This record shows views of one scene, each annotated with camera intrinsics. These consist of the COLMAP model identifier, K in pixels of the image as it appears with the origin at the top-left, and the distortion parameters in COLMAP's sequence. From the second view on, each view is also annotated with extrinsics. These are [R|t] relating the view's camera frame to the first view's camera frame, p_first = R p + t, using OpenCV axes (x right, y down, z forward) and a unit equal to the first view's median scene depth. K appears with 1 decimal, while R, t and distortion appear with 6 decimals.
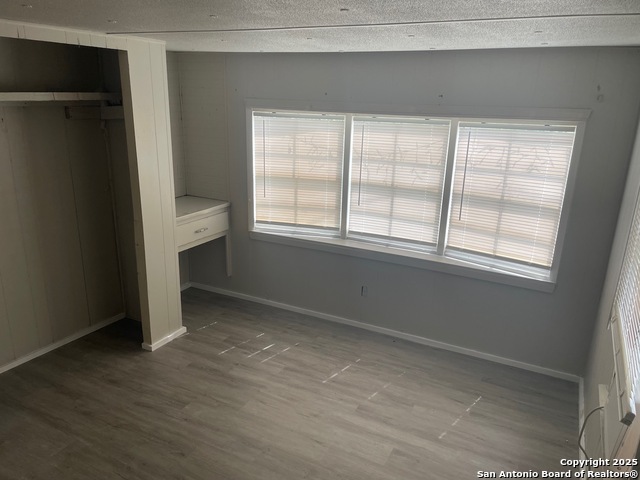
lens RADIAL K [[485.1, 0, 320.7], [0, 485.1, 243.1], [0, 0, 1]] dist [0.055637, -0.050176]
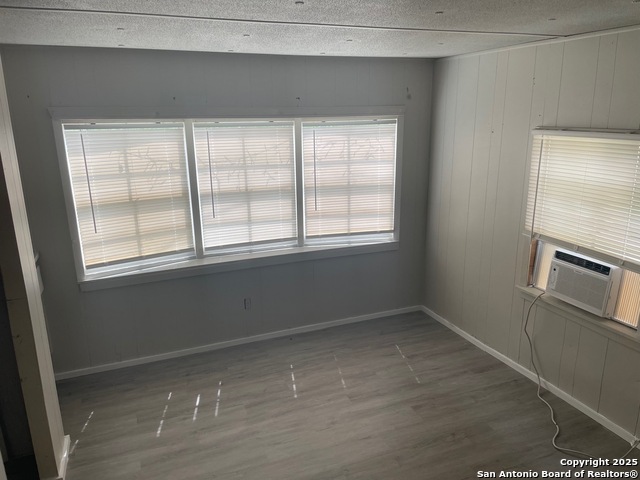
lens RADIAL K [[485.1, 0, 336.8], [0, 485.1, 241.7], [0, 0, 1]] dist [0.055637, -0.050176]
pose [[0.643805, -0.234769, 0.728285, -0.484093], [0.244138, 0.965049, 0.095273, -0.068802], [-0.725197, 0.116465, 0.678620, 0.217983]]
